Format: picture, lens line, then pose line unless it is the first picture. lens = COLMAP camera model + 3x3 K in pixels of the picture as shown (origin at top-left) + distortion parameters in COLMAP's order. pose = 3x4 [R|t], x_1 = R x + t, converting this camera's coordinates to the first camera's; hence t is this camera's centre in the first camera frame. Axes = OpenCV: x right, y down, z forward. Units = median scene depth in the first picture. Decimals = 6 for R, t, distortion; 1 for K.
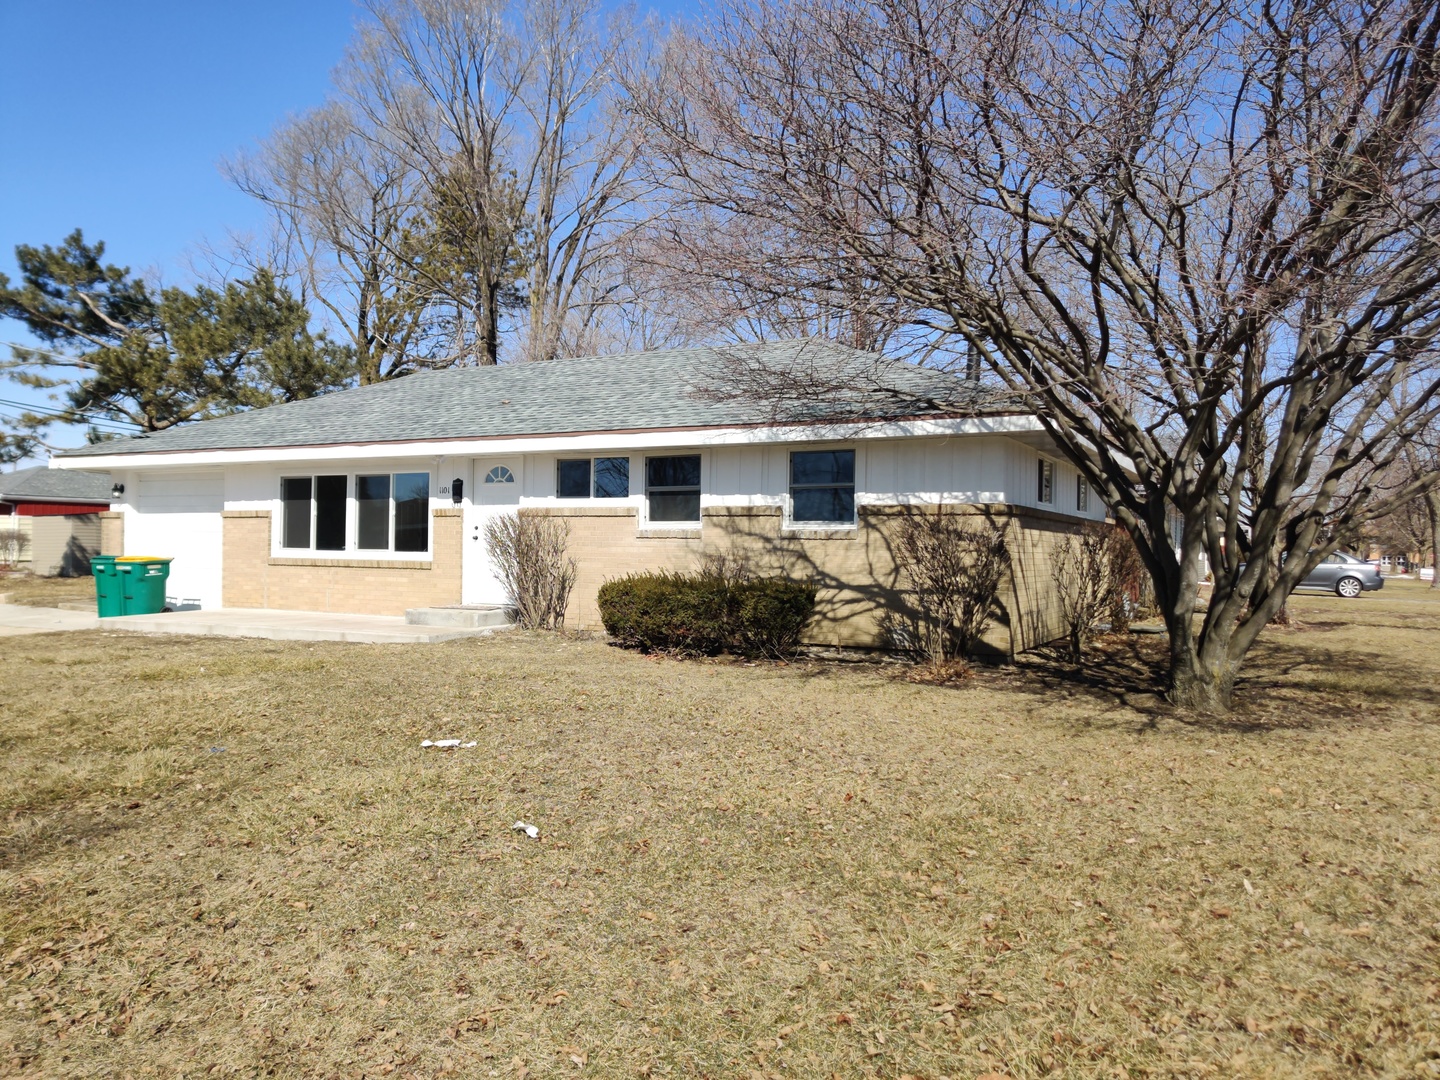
lens RADIAL K [[1081.0, 0, 720.0], [0, 1081.0, 540.0], [0, 0, 1]] dist [0.033294, -0.000621]
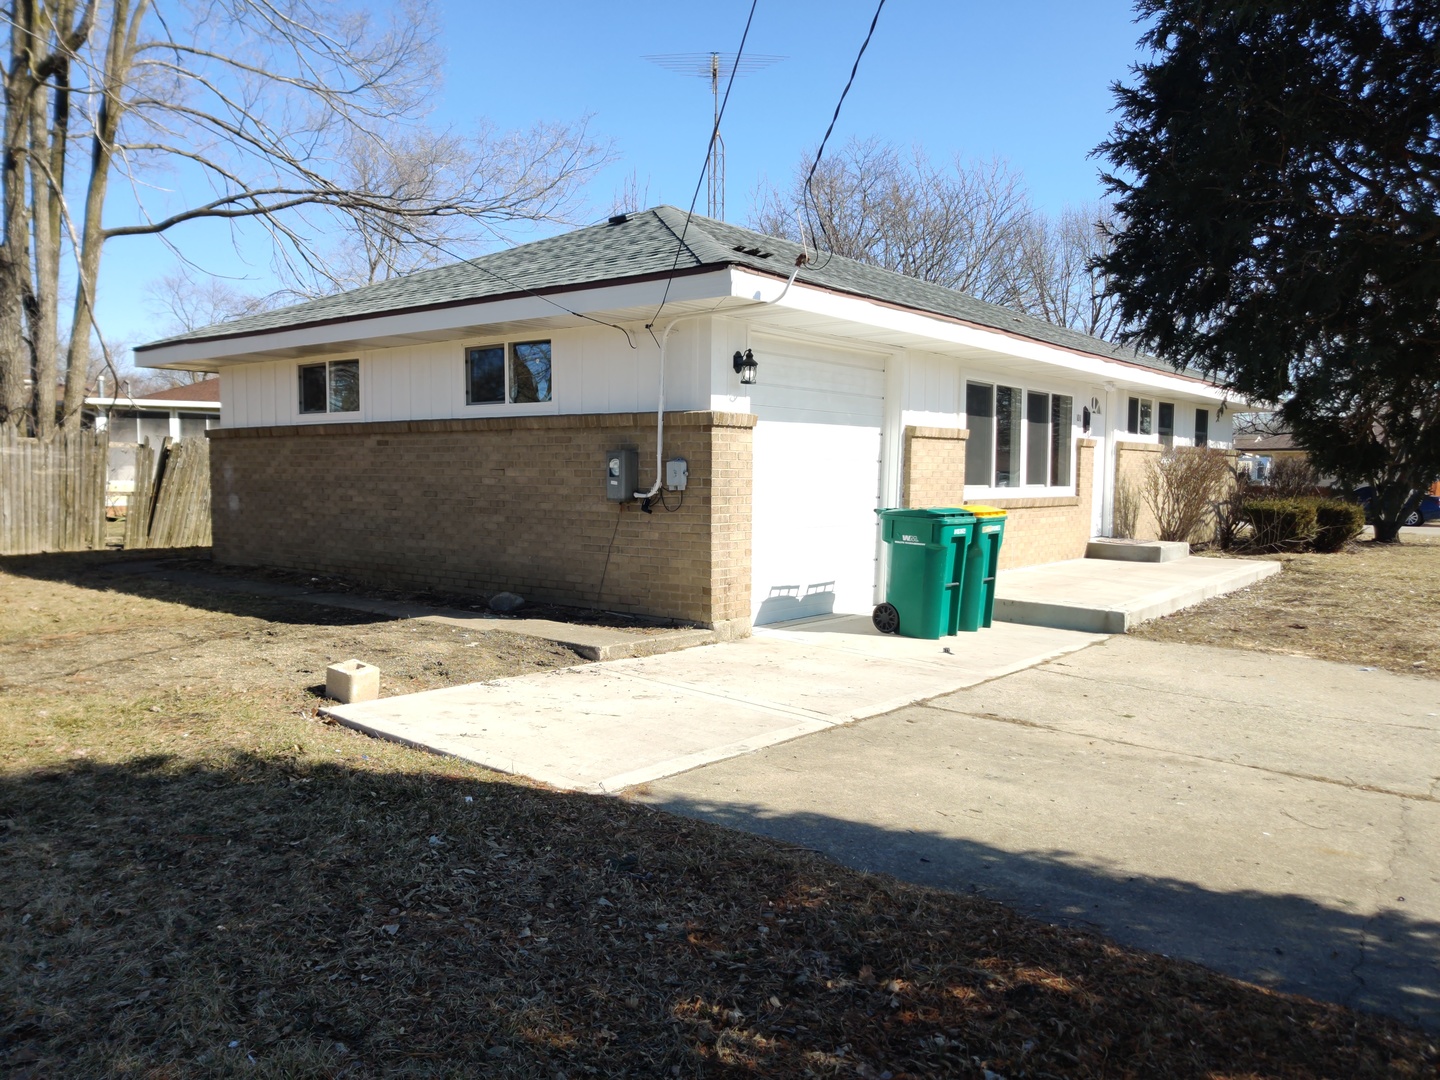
lens RADIAL K [[1081.0, 0, 720.0], [0, 1081.0, 540.0], [0, 0, 1]] dist [0.033294, -0.000621]
pose [[0.181219, -0.062088, 0.981481, -1.399837], [0.001977, 0.998026, 0.062770, -0.001280], [-0.983441, -0.009435, 0.180984, 1.310135]]
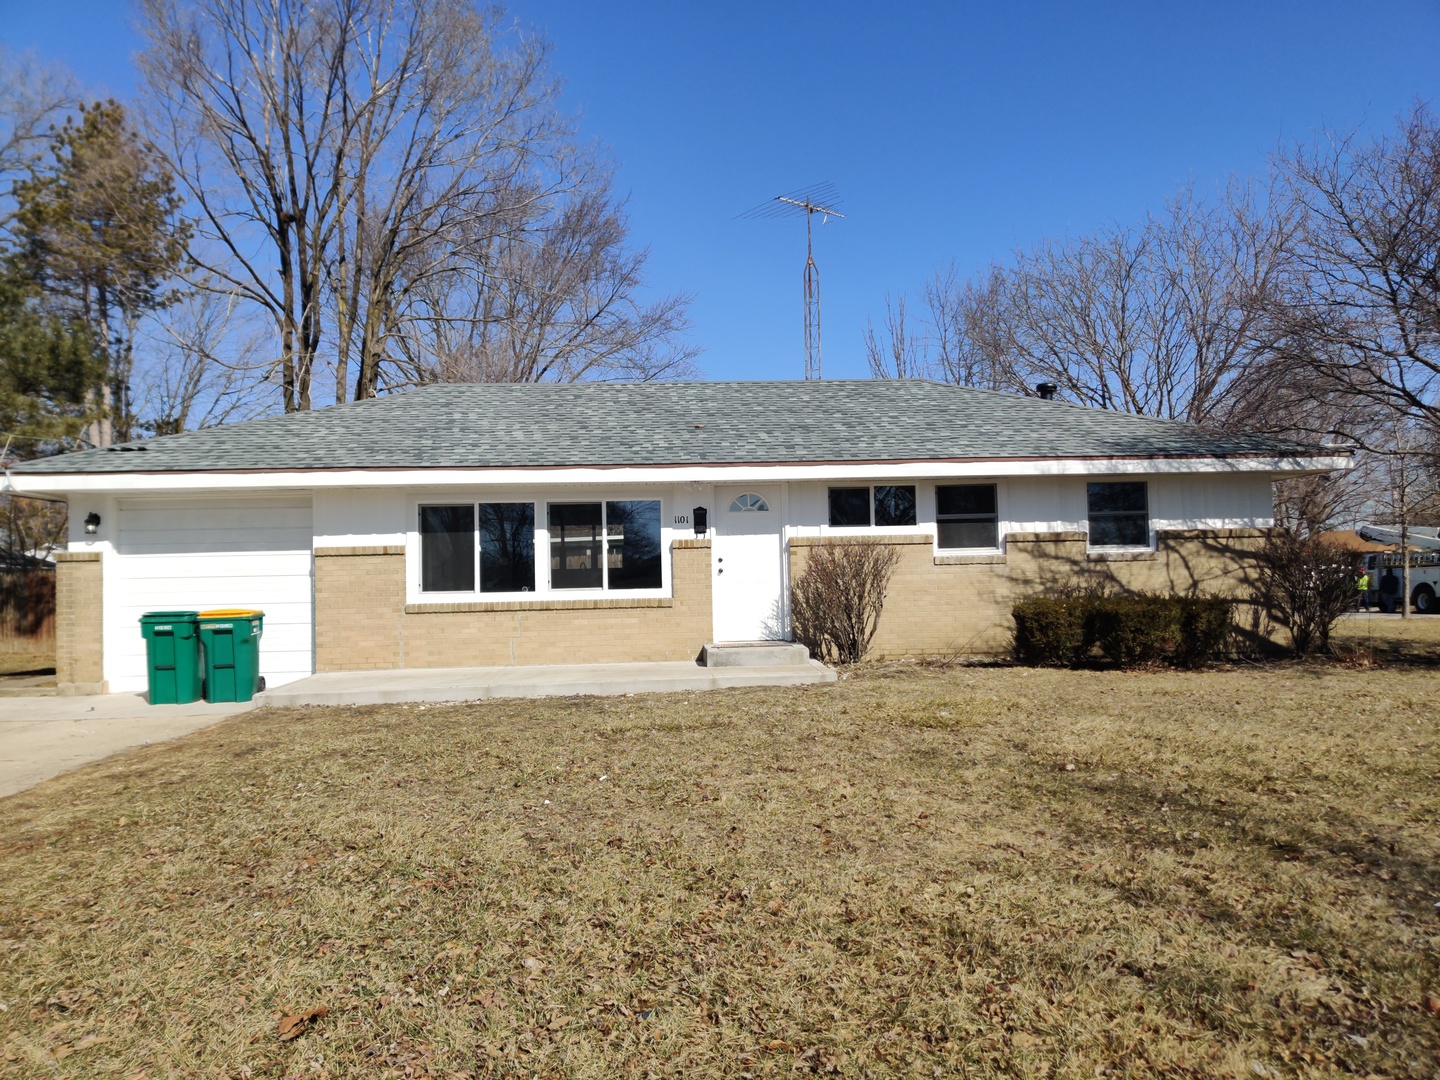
lens RADIAL K [[1081.0, 0, 720.0], [0, 1081.0, 540.0], [0, 0, 1]] dist [0.033294, -0.000621]
pose [[0.847223, -0.009904, 0.531145, -0.822444], [0.029253, 0.999179, -0.028030, -0.002770], [-0.530432, 0.039285, 0.846817, 0.251090]]
